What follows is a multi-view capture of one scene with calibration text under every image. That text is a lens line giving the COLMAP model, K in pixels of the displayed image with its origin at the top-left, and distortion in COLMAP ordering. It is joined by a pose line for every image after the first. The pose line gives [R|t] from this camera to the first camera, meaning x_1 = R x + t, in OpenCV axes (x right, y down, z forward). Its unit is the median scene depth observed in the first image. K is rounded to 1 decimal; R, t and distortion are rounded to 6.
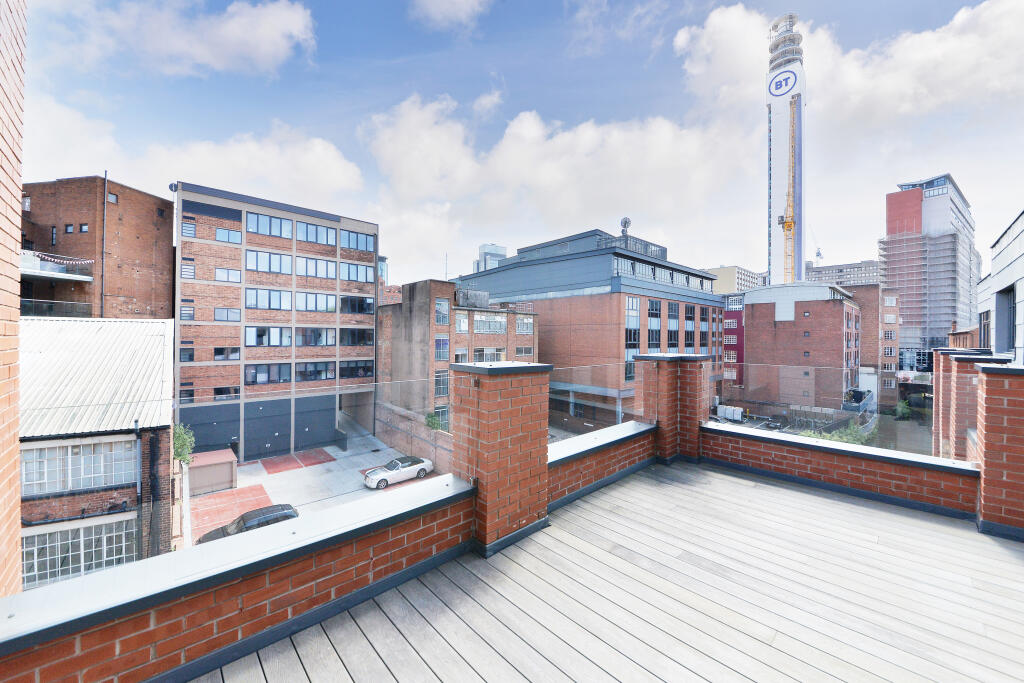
lens RADIAL K [[377.4, 0, 511.8], [0, 377.4, 337.5], [0, 0, 1]] dist [0.024221, -0.013602]
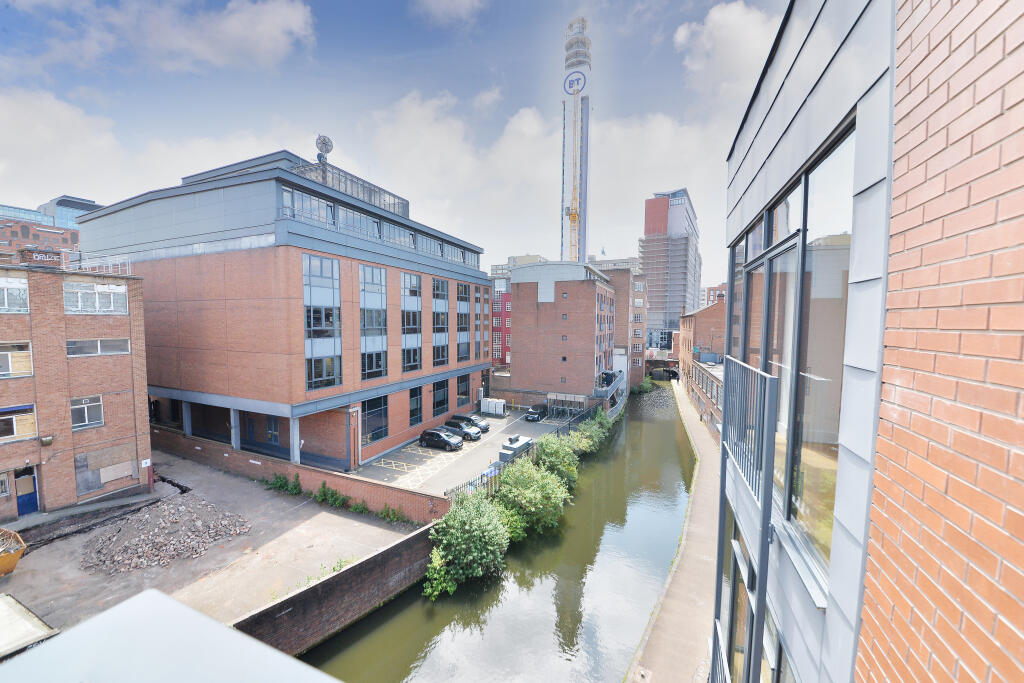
lens RADIAL K [[376.6, 0, 495.4], [0, 376.6, 343.3], [0, 0, 1]] dist [0.044781, -0.000060]
pose [[0.920584, -0.025962, 0.389681, 0.224232], [0.003392, 0.998282, 0.058497, 0.001456], [-0.390530, -0.052530, 0.919090, 0.188208]]
